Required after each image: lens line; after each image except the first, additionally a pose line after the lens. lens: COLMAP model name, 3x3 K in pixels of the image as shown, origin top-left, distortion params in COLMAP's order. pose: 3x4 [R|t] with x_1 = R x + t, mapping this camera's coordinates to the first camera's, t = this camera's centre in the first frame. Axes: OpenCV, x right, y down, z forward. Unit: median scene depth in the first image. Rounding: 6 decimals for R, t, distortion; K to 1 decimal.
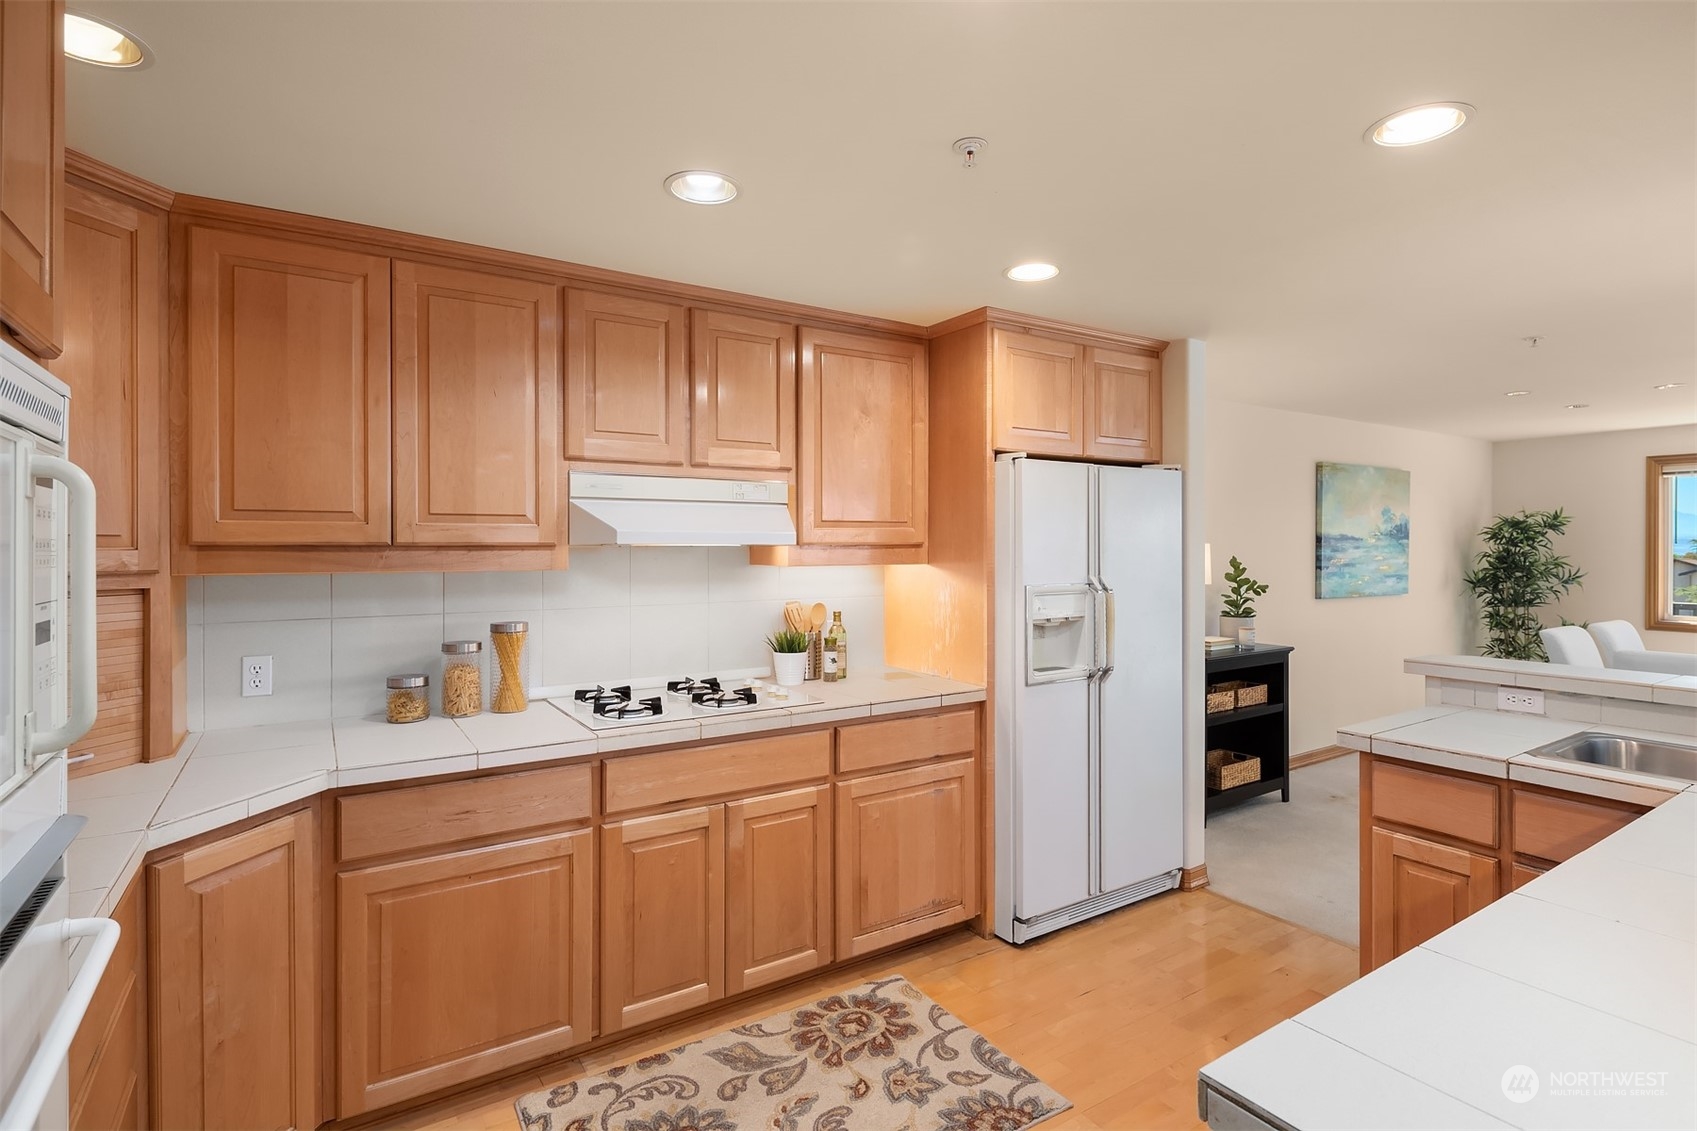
lens RADIAL K [[833.2, 0, 830.7], [0, 833.2, 541.3], [0, 0, 1]] dist [0.004946, -0.001998]
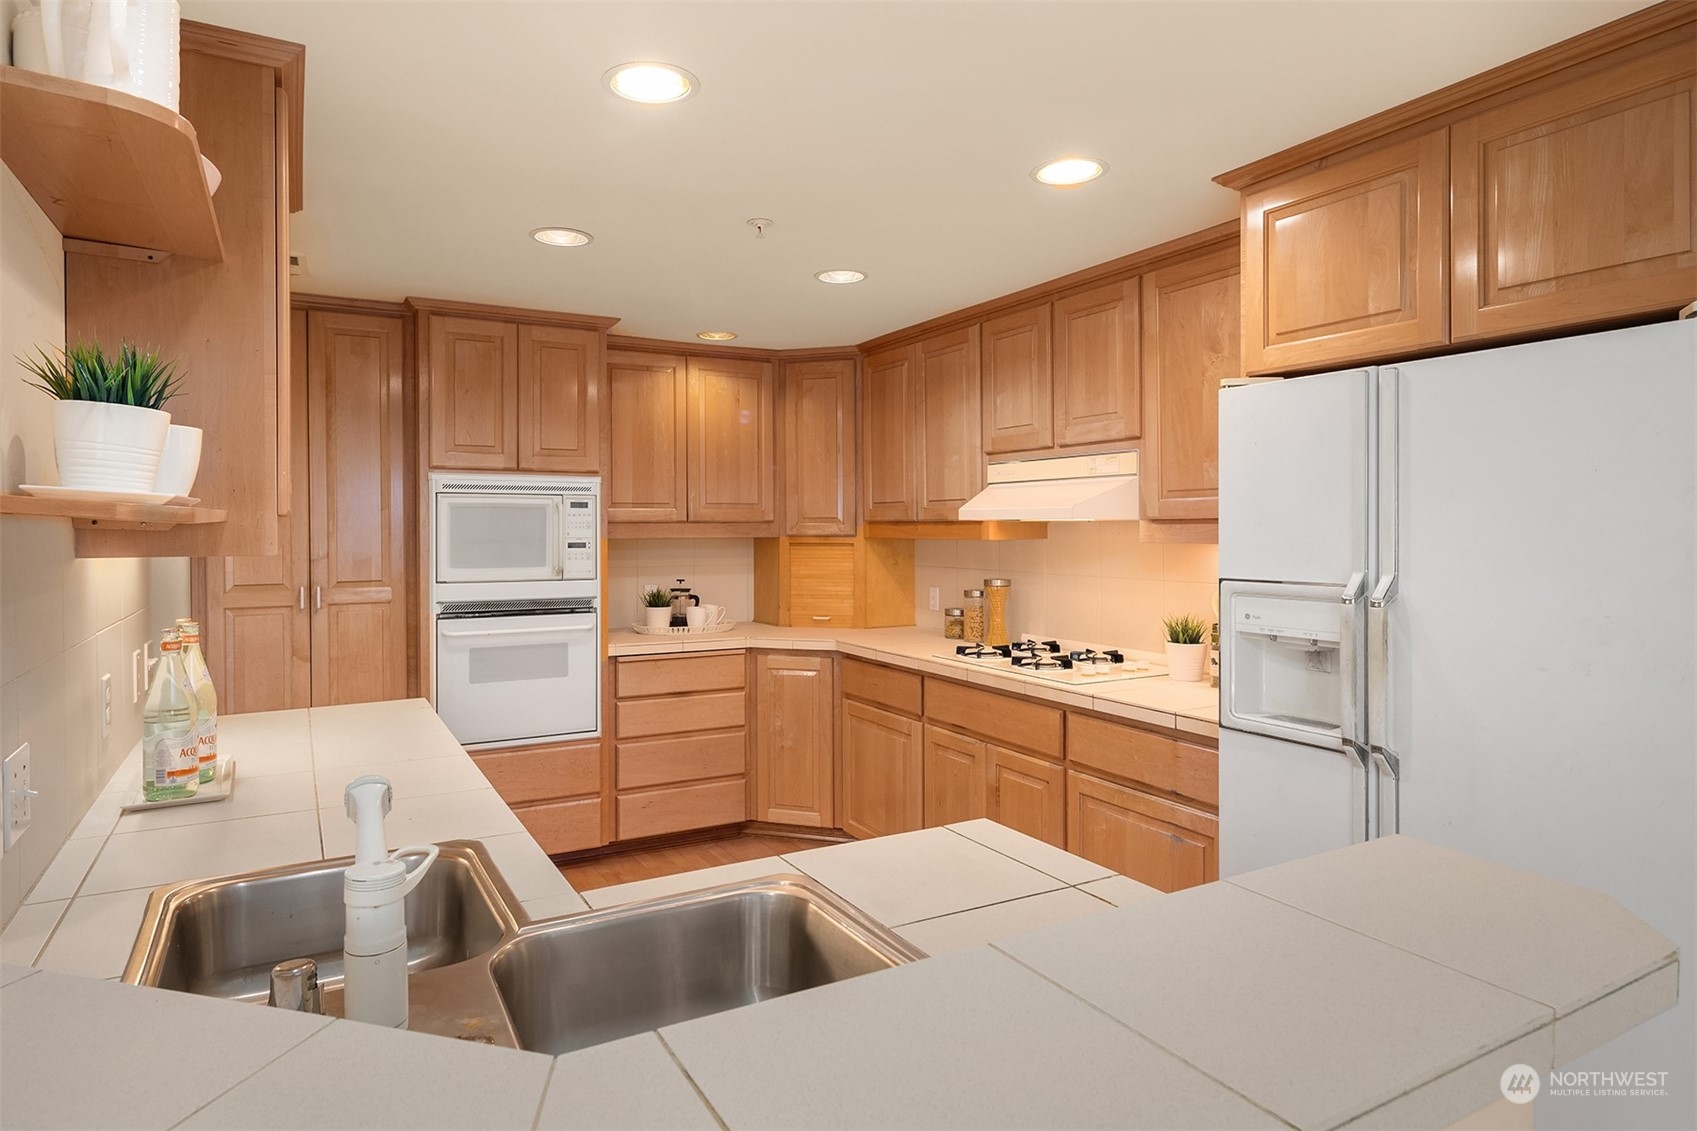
lens RADIAL K [[962.3, 0, 807.2], [0, 962.3, 531.0], [0, 0, 1]] dist [-0.013155, -0.000865]
pose [[-0.084694, 0.009221, -0.996364, 0.656733], [0.012210, 0.999892, 0.008216, 0.002678], [0.996332, -0.011469, -0.084797, 0.466299]]
